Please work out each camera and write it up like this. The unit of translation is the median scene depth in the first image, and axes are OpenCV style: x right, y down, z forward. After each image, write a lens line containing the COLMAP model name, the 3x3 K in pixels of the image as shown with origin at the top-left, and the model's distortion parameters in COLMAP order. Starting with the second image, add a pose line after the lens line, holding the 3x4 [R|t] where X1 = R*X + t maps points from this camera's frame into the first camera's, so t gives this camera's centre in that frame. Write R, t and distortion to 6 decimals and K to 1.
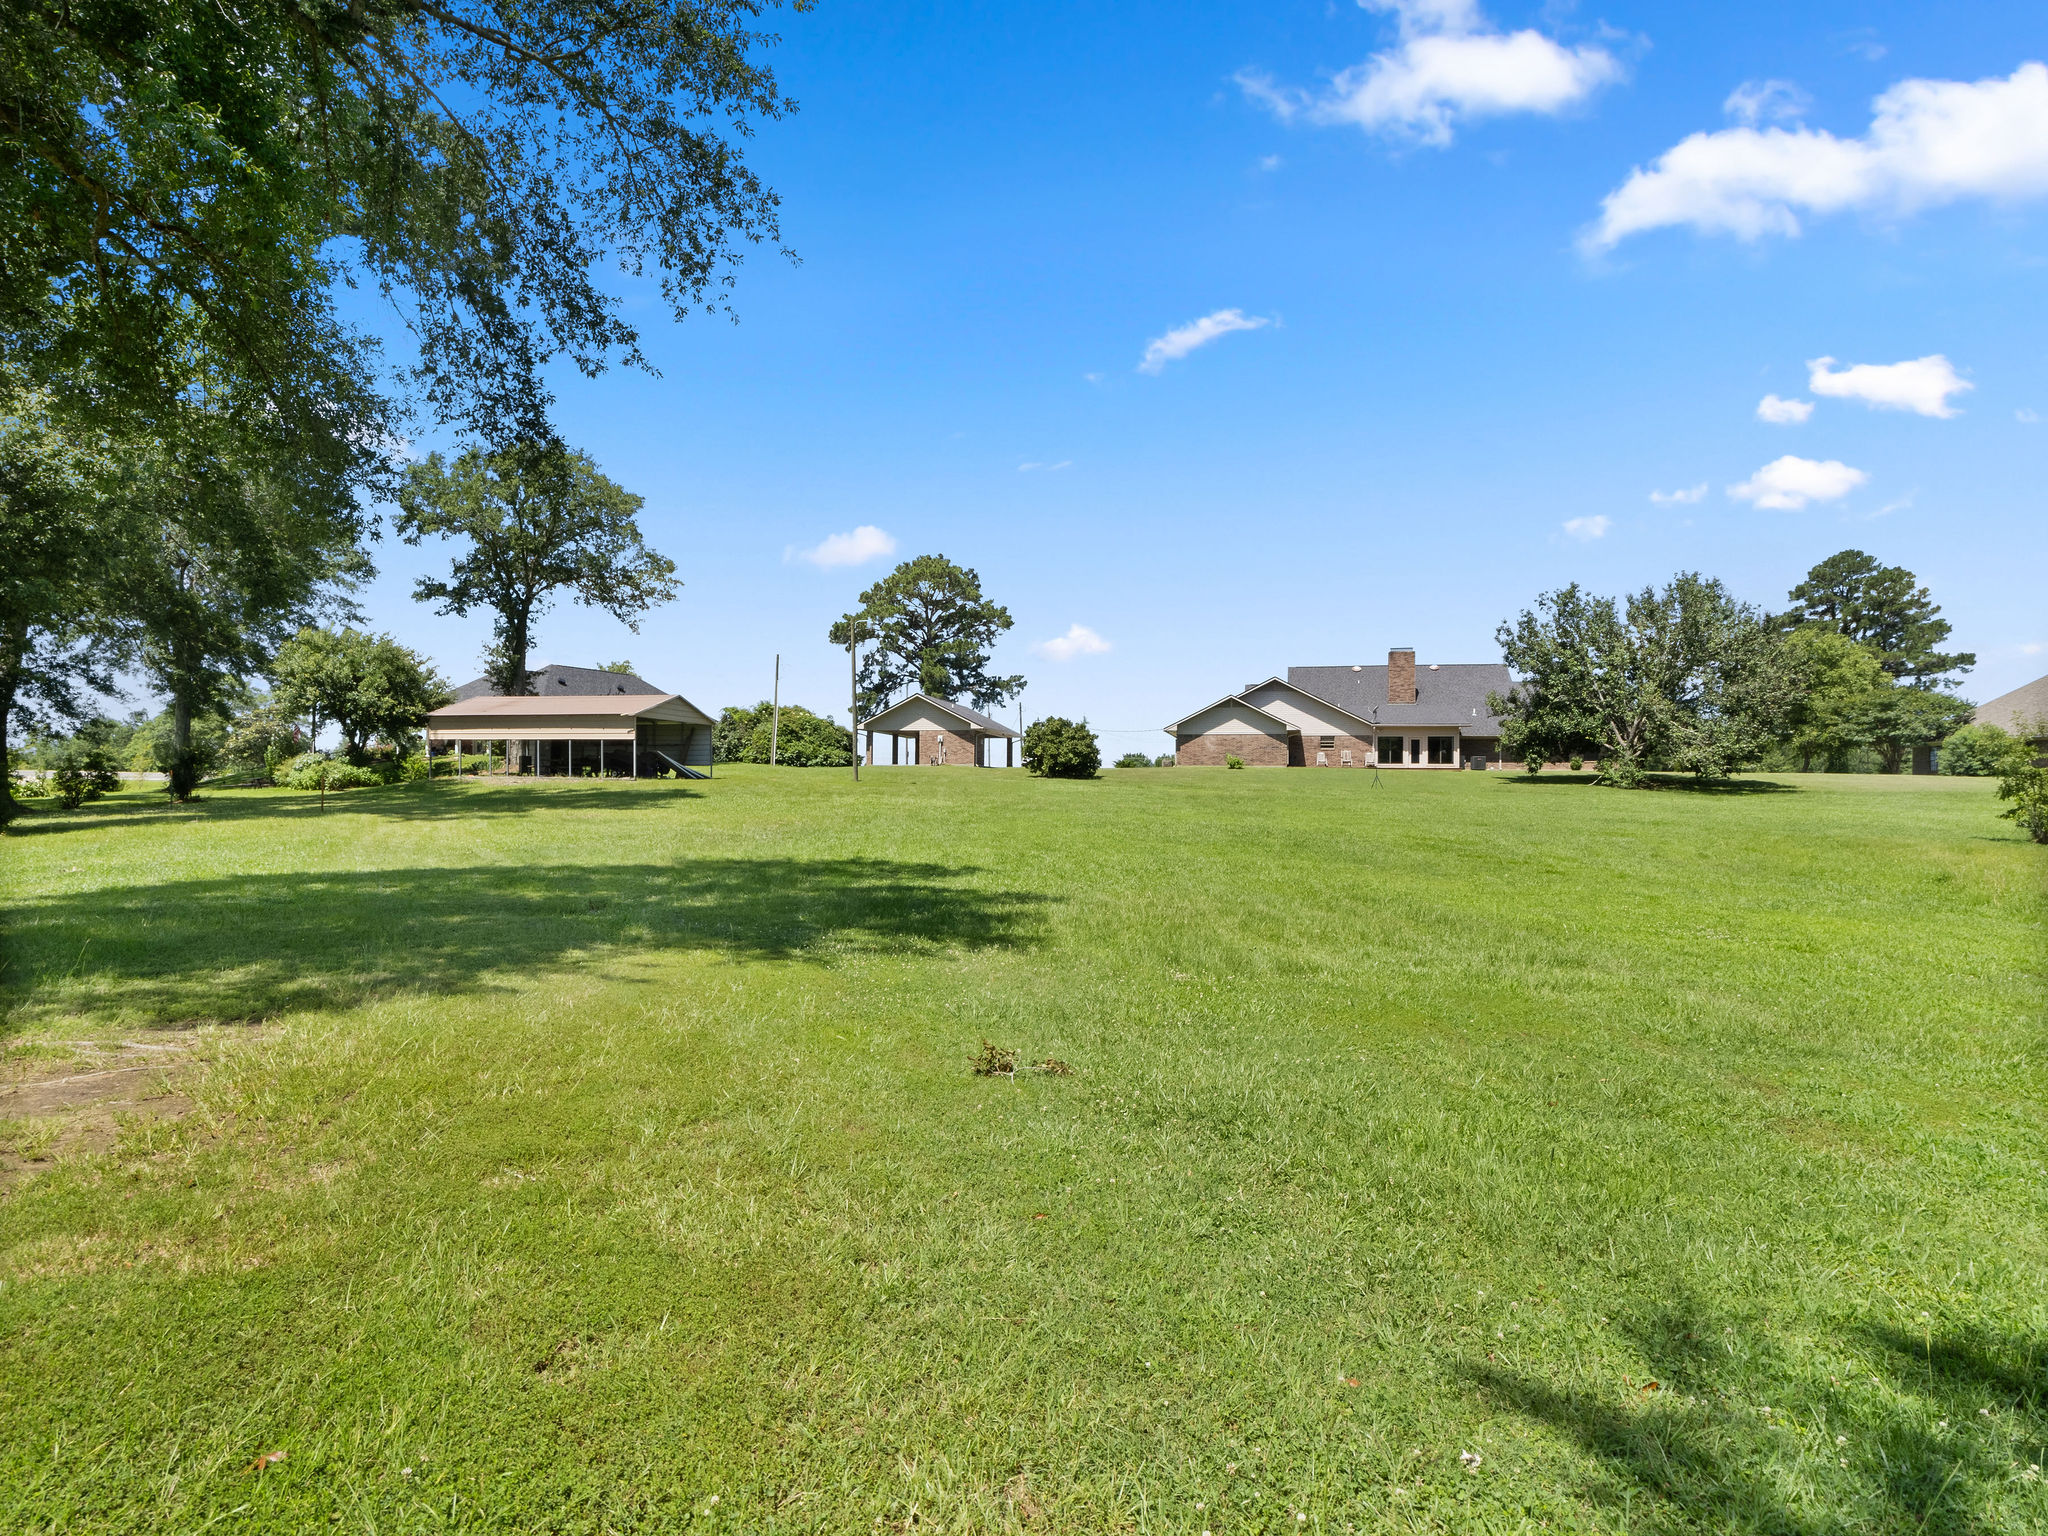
lens RADIAL K [[1068.1, 0, 1019.6], [0, 1068.1, 768.1], [0, 0, 1]] dist [0.001309, 0.000033]
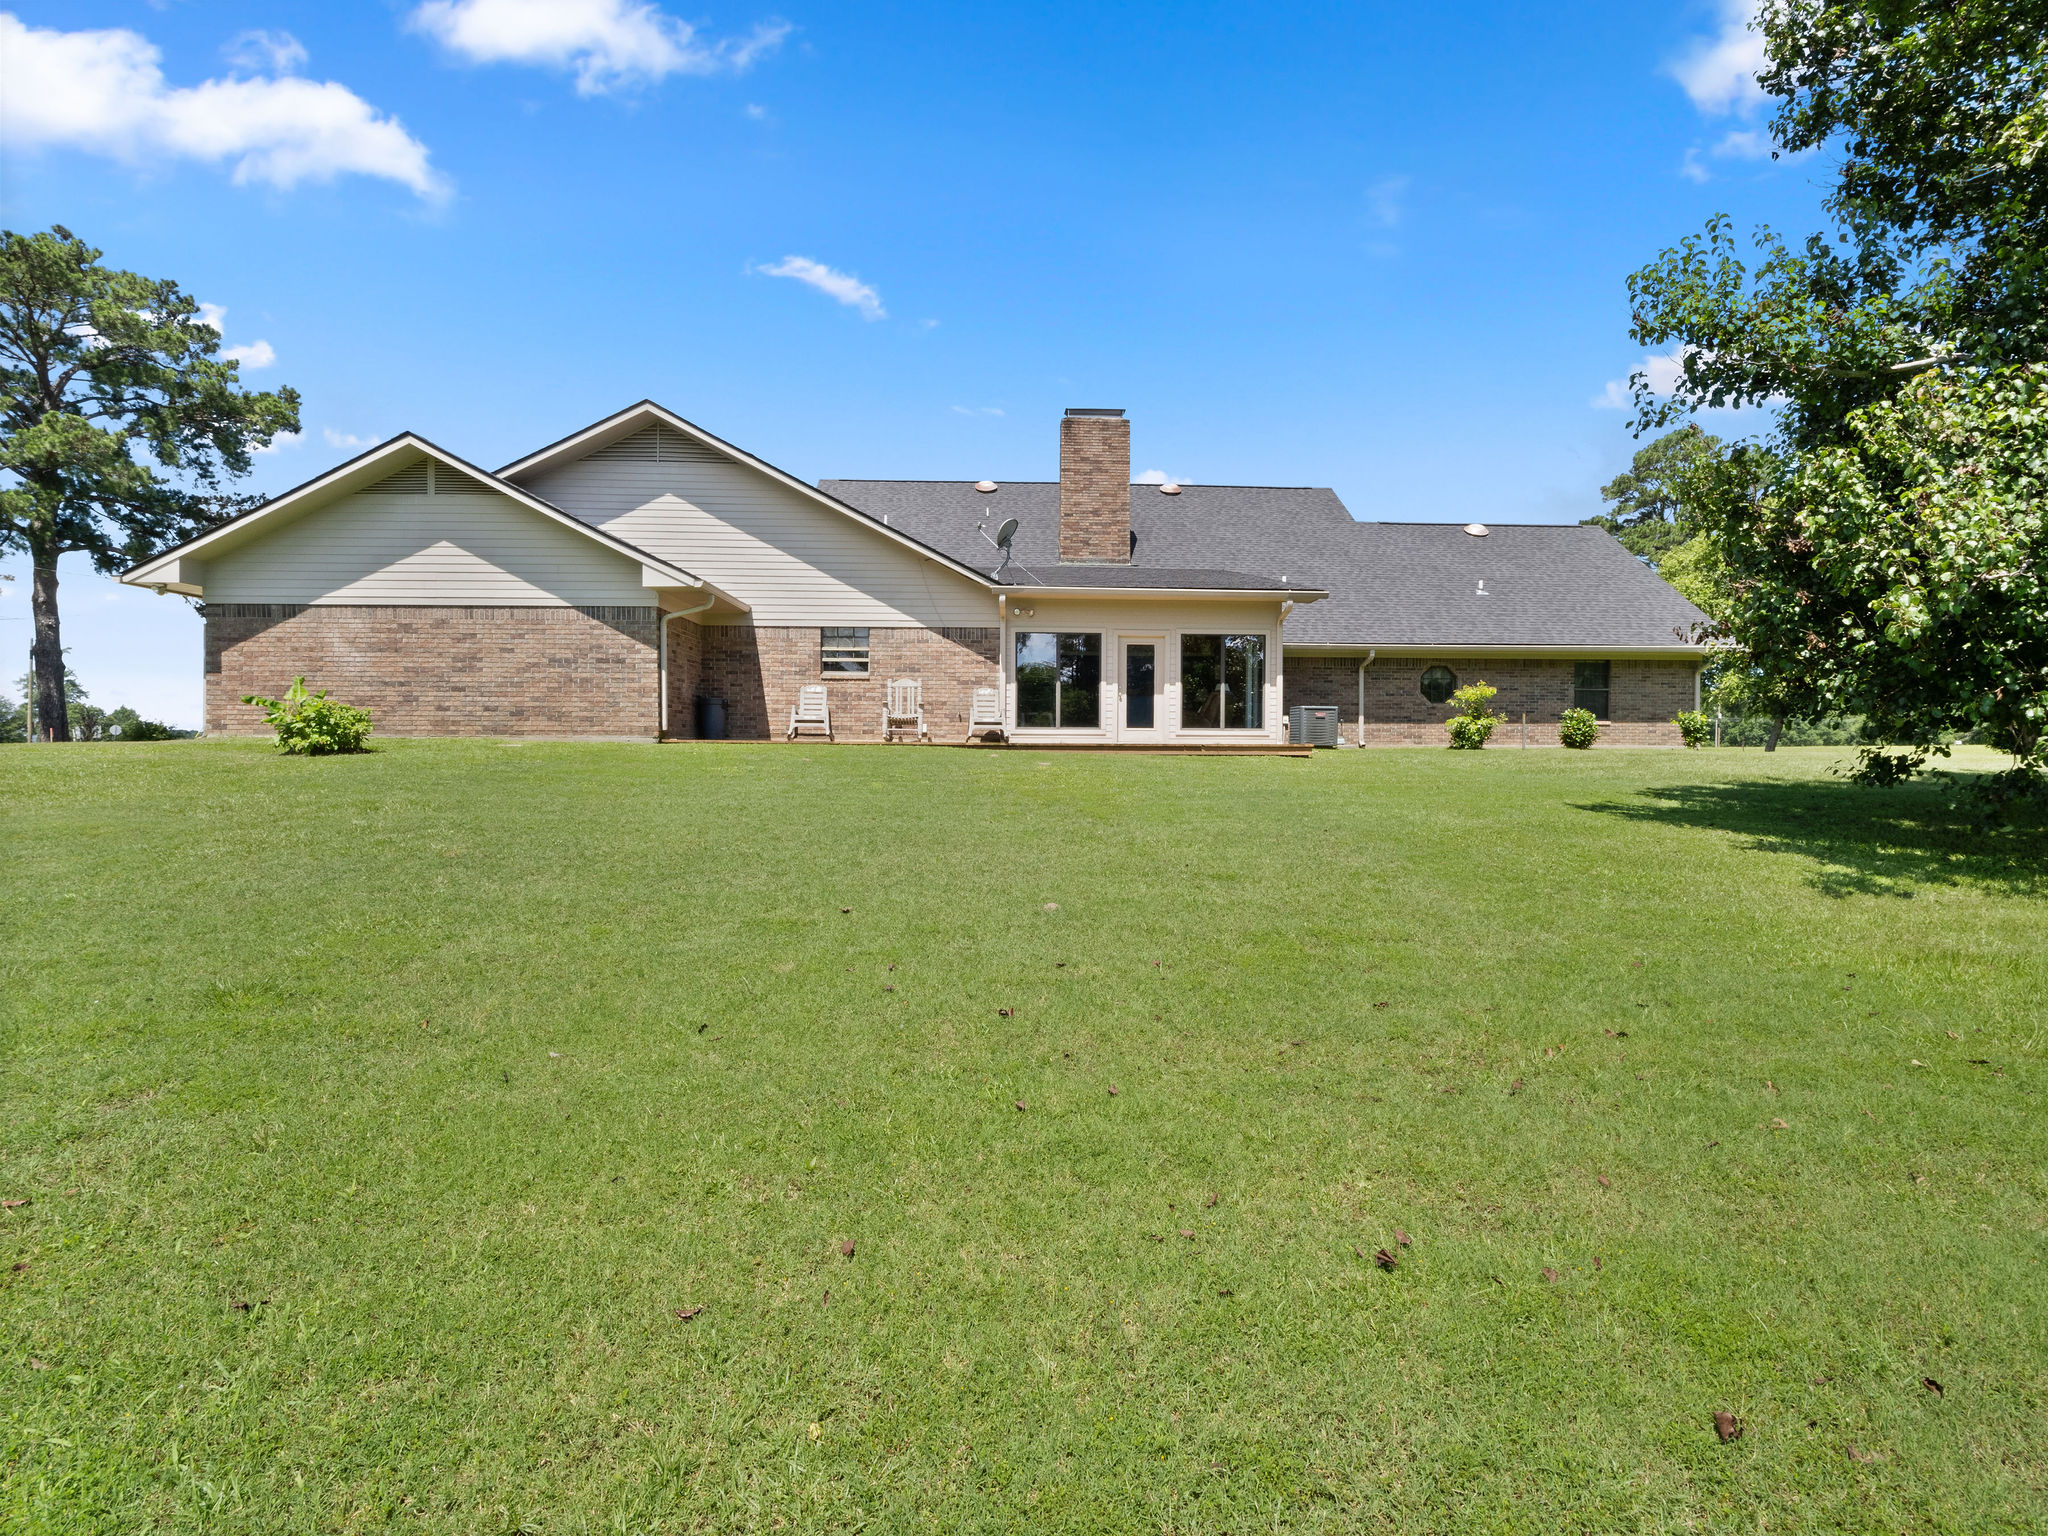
lens RADIAL K [[969.4, 0, 1024.2], [0, 969.4, 745.8], [0, 0, 1]] dist [0.000498, -0.000163]
pose [[0.963722, -0.003989, 0.266878, 0.266742], [-0.001140, 0.999818, 0.019060, -0.004015], [-0.266905, -0.018672, 0.963542, 0.744783]]
